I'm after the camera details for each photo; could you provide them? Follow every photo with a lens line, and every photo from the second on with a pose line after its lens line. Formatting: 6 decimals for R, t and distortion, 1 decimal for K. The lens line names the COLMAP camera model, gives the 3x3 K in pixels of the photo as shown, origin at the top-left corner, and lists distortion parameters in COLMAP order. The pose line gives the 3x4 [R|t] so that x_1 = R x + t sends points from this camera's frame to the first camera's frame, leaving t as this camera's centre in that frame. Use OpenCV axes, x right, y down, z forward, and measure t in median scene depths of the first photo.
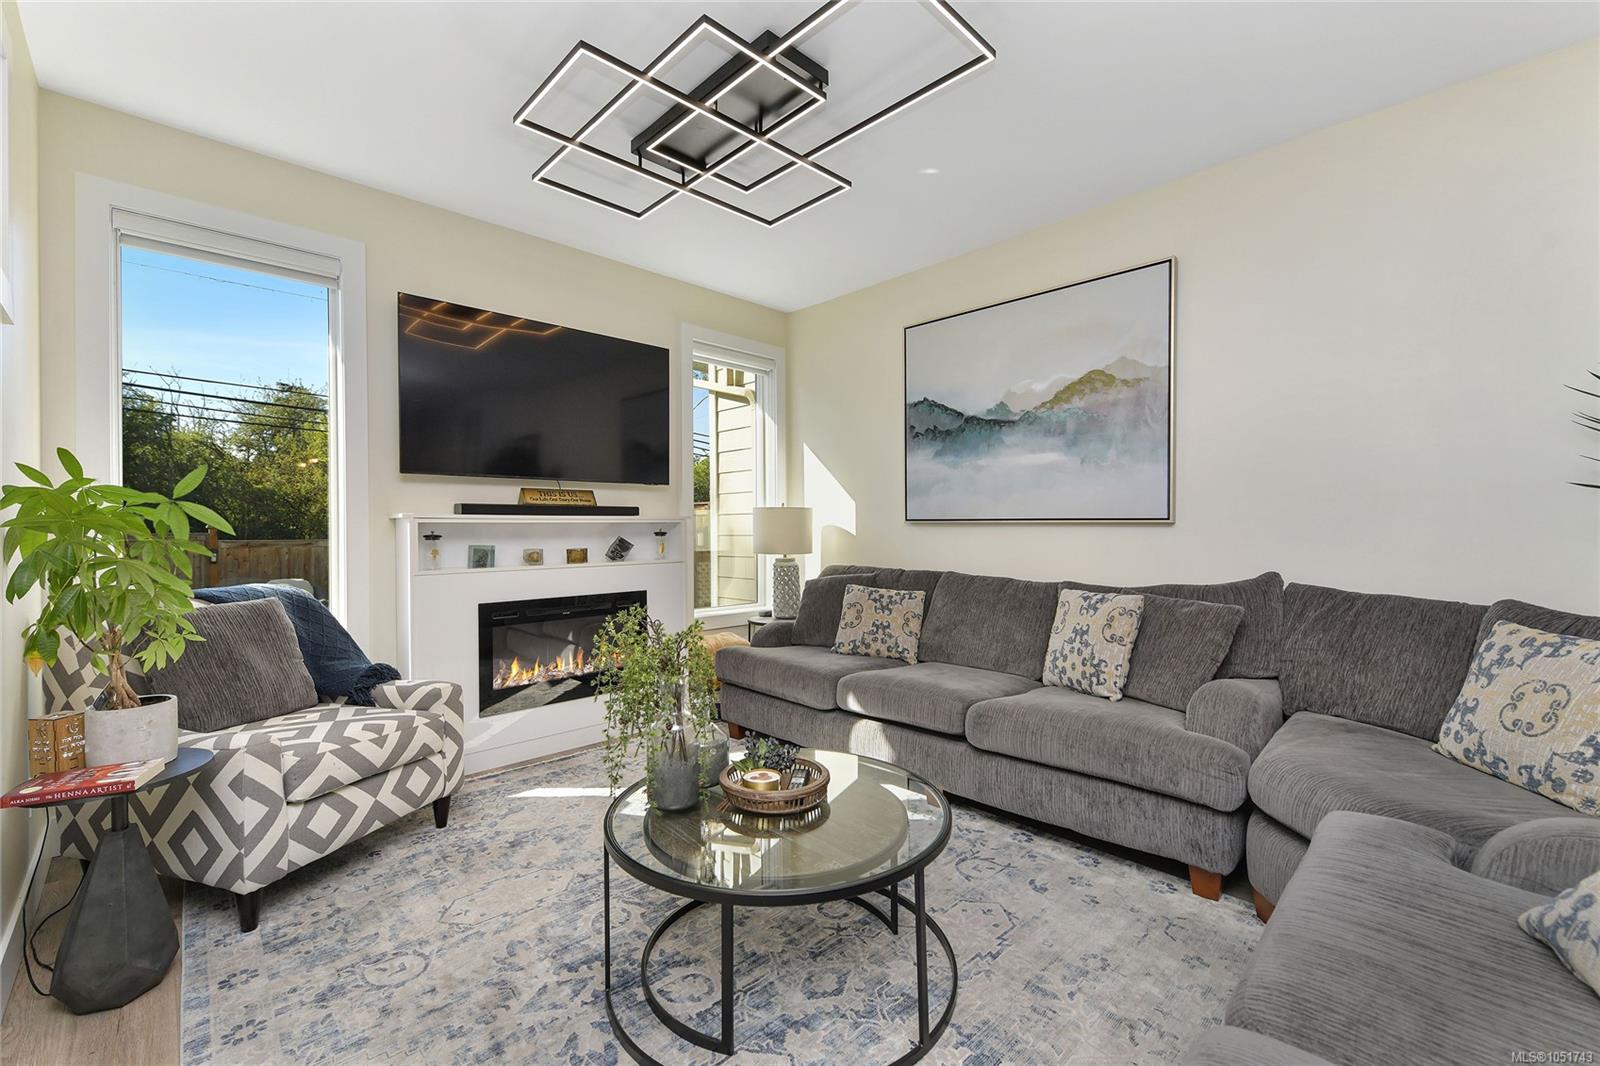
lens RADIAL K [[665.4, 0, 802.0], [0, 665.4, 530.6], [0, 0, 1]] dist [-0.003280, -0.001584]
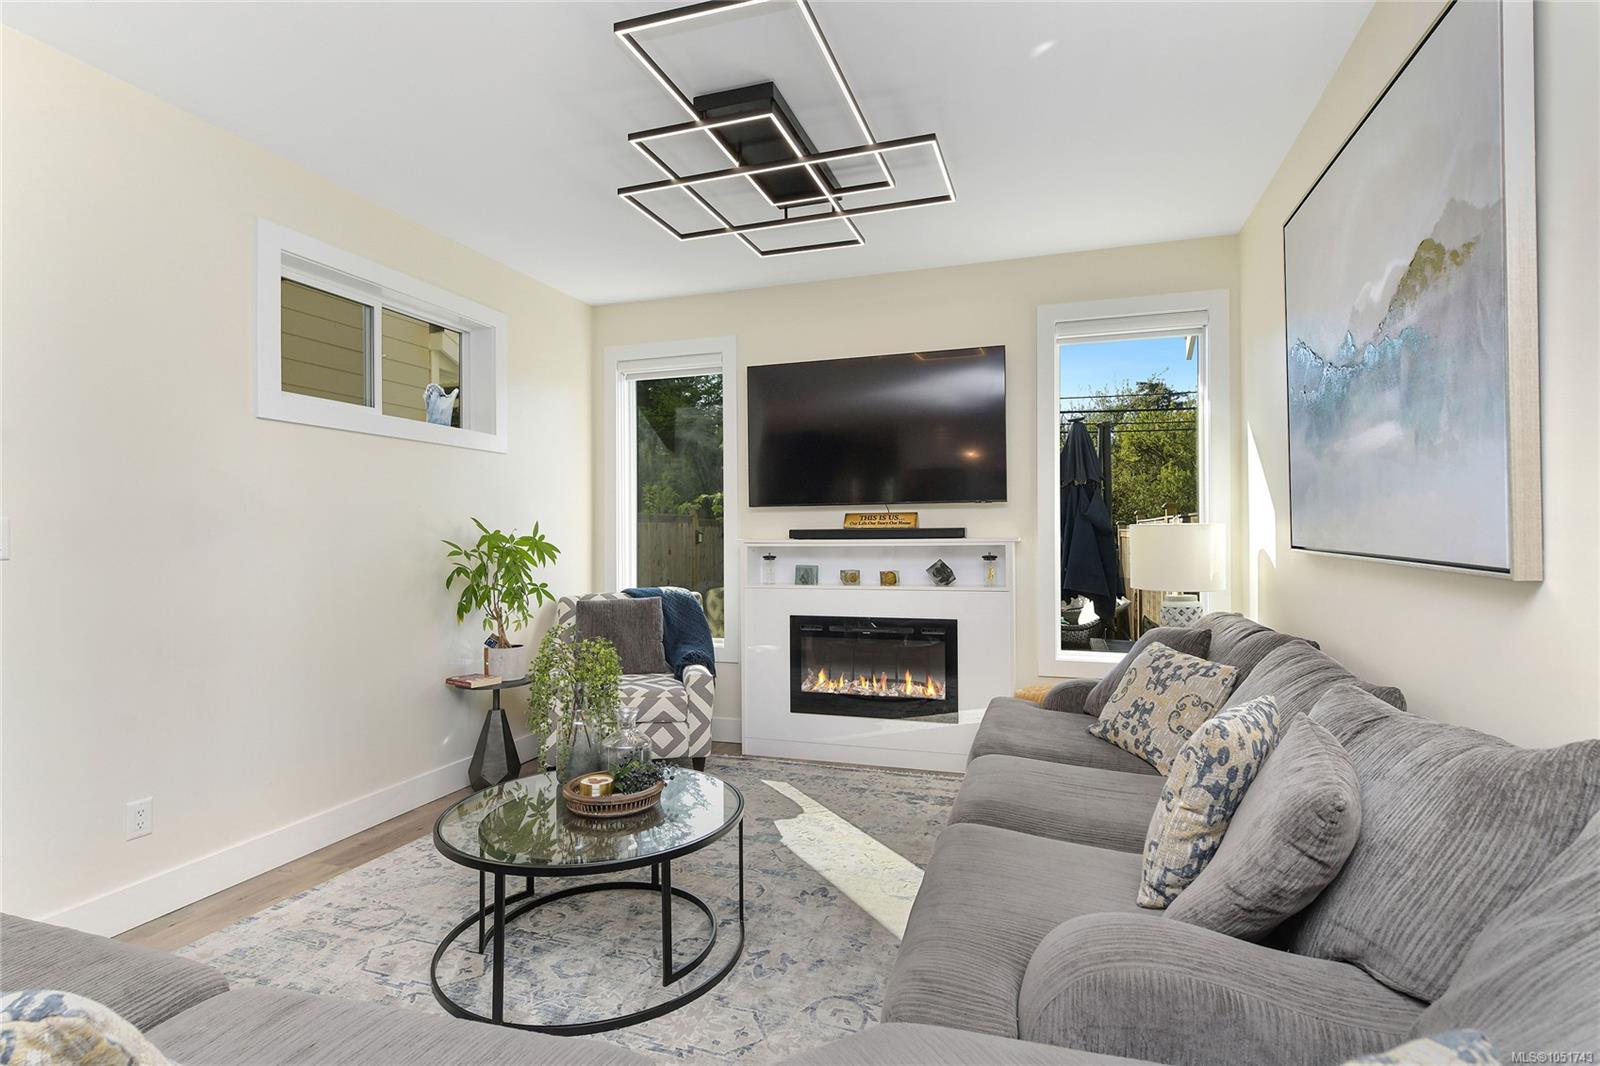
lens RADIAL K [[781.3, 0, 817.0], [0, 781.3, 529.3], [0, 0, 1]] dist [0.001274, -0.000059]
pose [[0.472014, 0.000108, -0.881591, 0.862473], [-0.001873, 0.999998, -0.000880, -0.046683], [0.881589, 0.002066, 0.472014, 0.442401]]
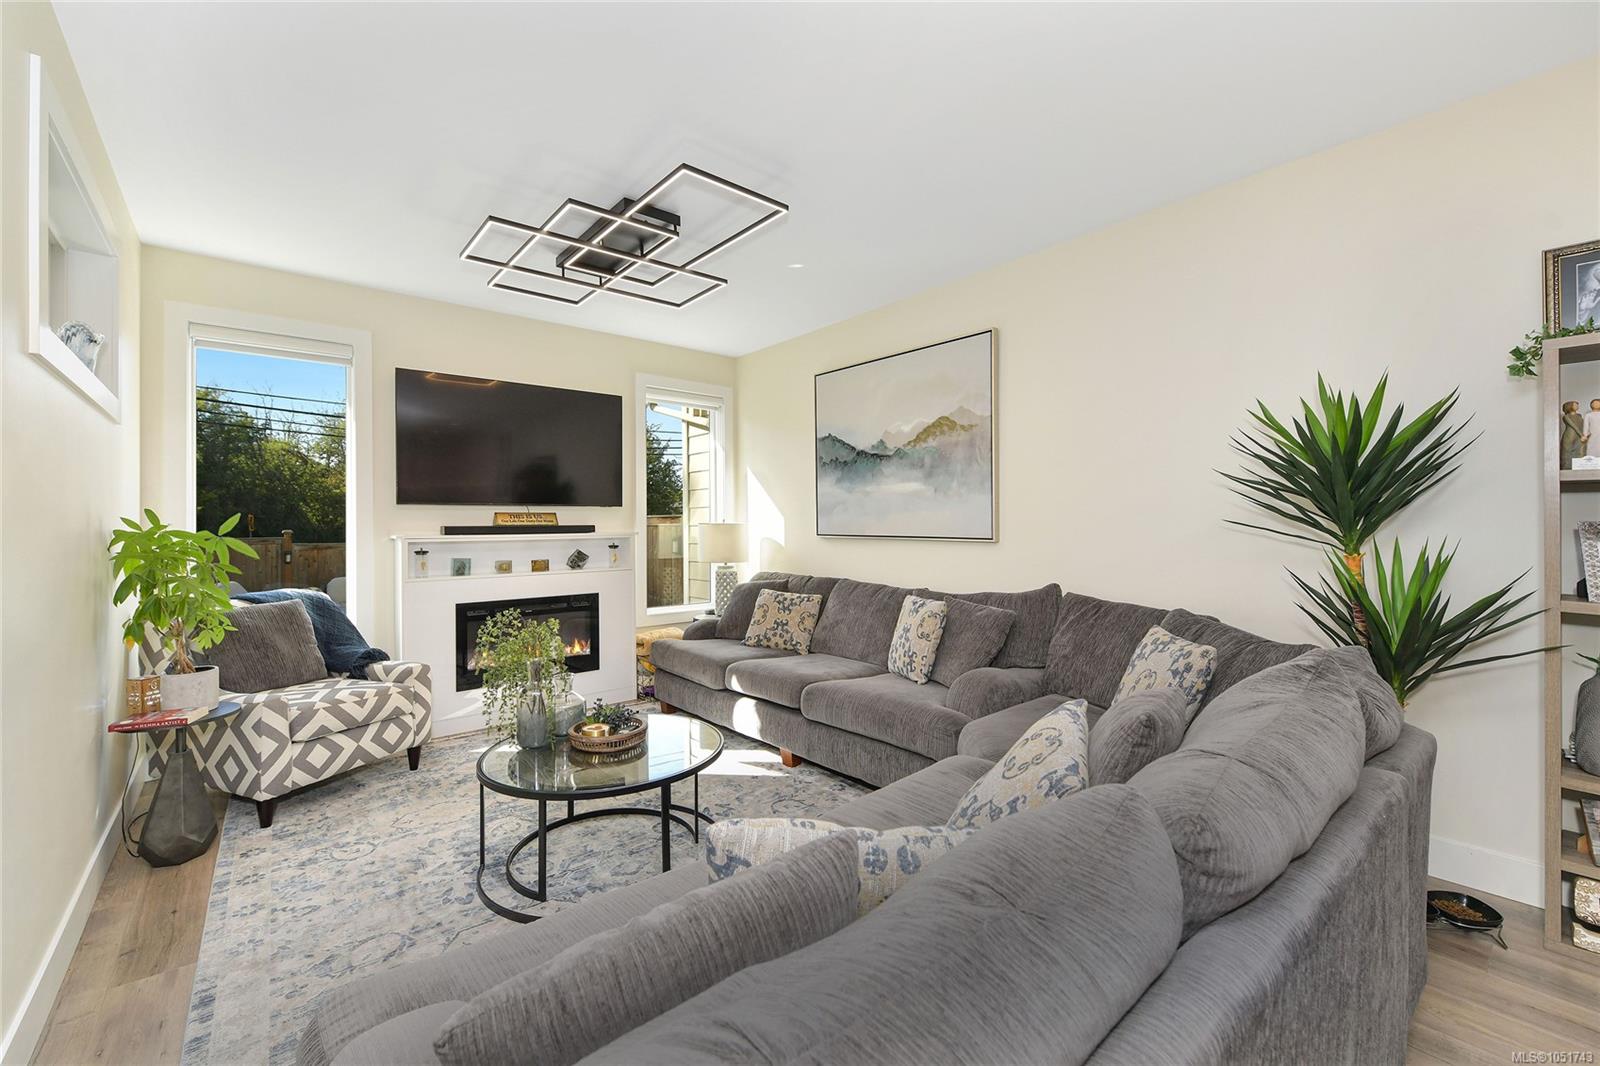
lens RADIAL K [[646.7, 0, 805.8], [0, 646.7, 520.1], [0, 0, 1]] dist [-0.007291, -0.001265]
pose [[0.998011, -0.001842, -0.063010, 0.313846], [0.001097, 0.999929, -0.011850, -0.043058], [0.063027, 0.011757, 0.997943, -0.246728]]
